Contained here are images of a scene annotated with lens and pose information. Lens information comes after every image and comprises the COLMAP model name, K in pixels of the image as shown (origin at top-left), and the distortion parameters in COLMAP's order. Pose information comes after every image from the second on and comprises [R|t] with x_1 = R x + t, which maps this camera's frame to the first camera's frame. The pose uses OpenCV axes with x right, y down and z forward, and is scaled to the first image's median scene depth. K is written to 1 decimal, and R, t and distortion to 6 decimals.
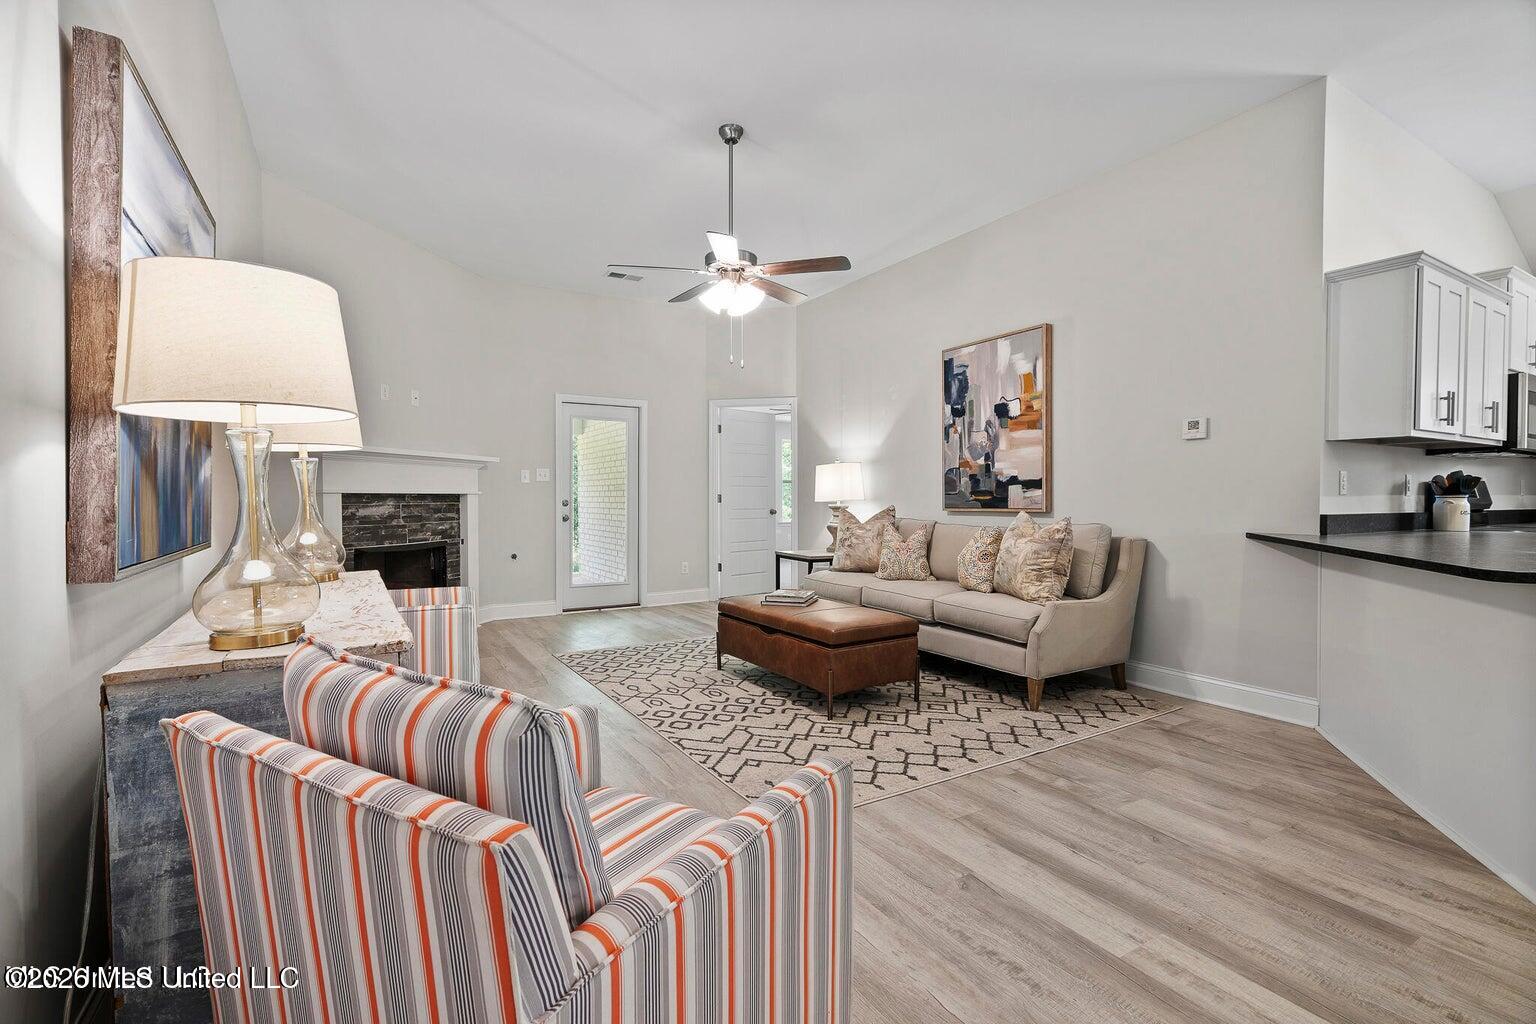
lens RADIAL K [[696.2, 0, 768.0], [0, 696.2, 512.0], [0, 0, 1]] dist [0.001234, 0.000312]
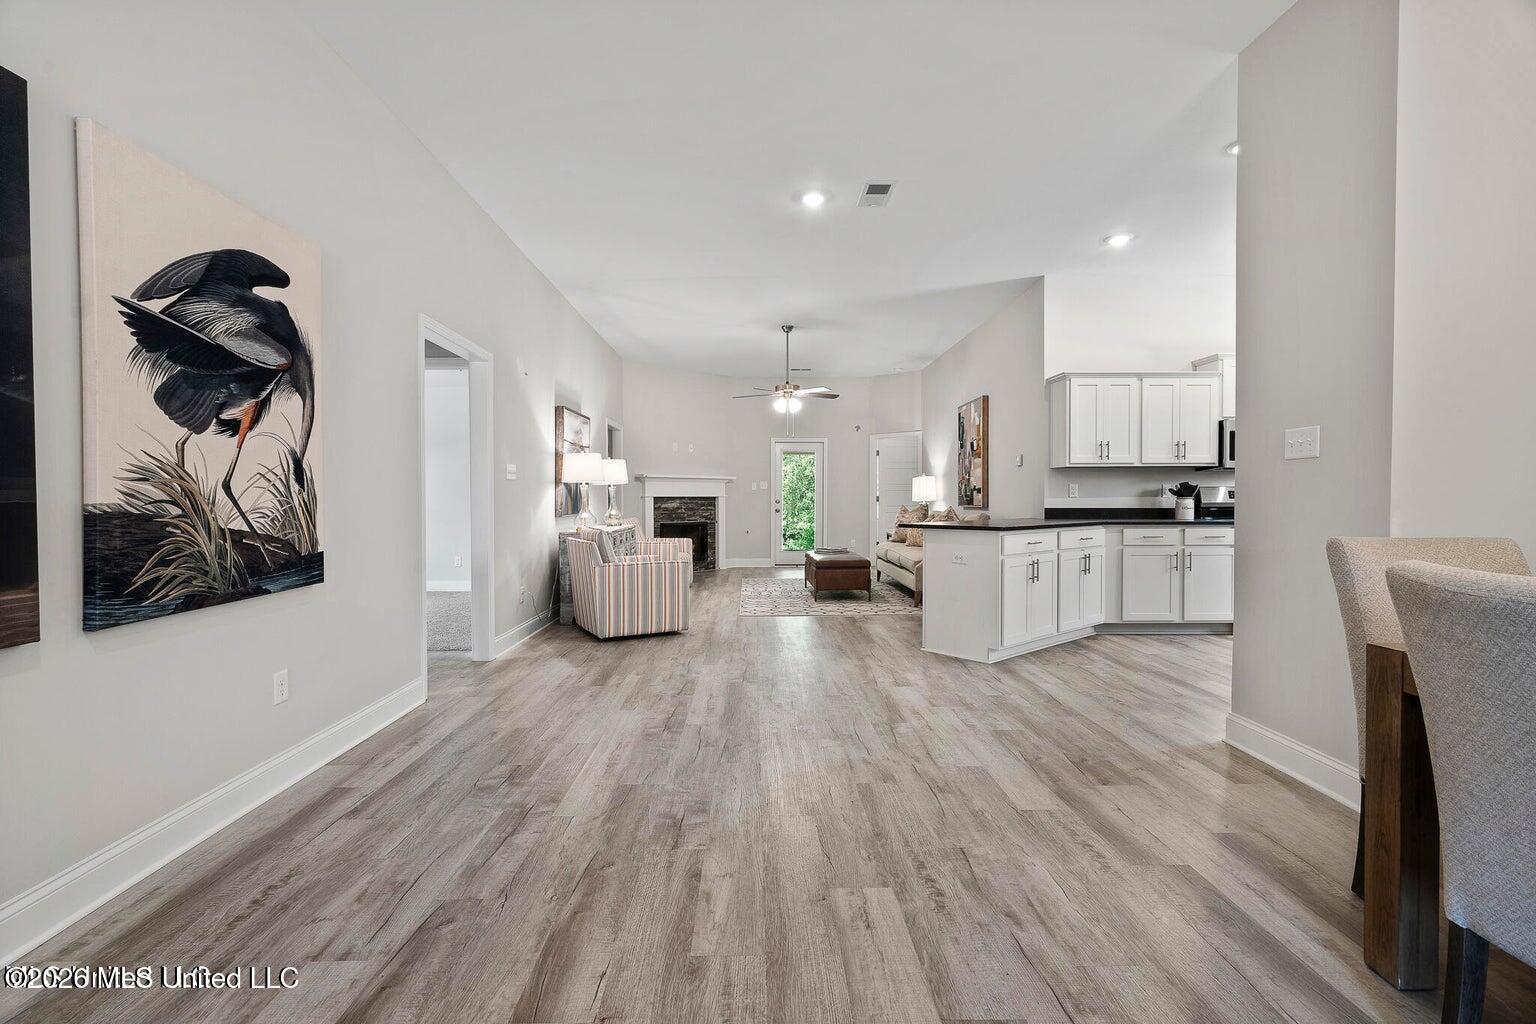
lens RADIAL K [[696.2, 0, 768.0], [0, 696.2, 512.0], [0, 0, 1]] dist [0.001234, 0.000312]
pose [[0.870630, 0.008677, -0.491861, 0.758035], [-0.008259, 0.999961, 0.003023, 0.010738], [0.491869, 0.001430, 0.870668, -0.707748]]
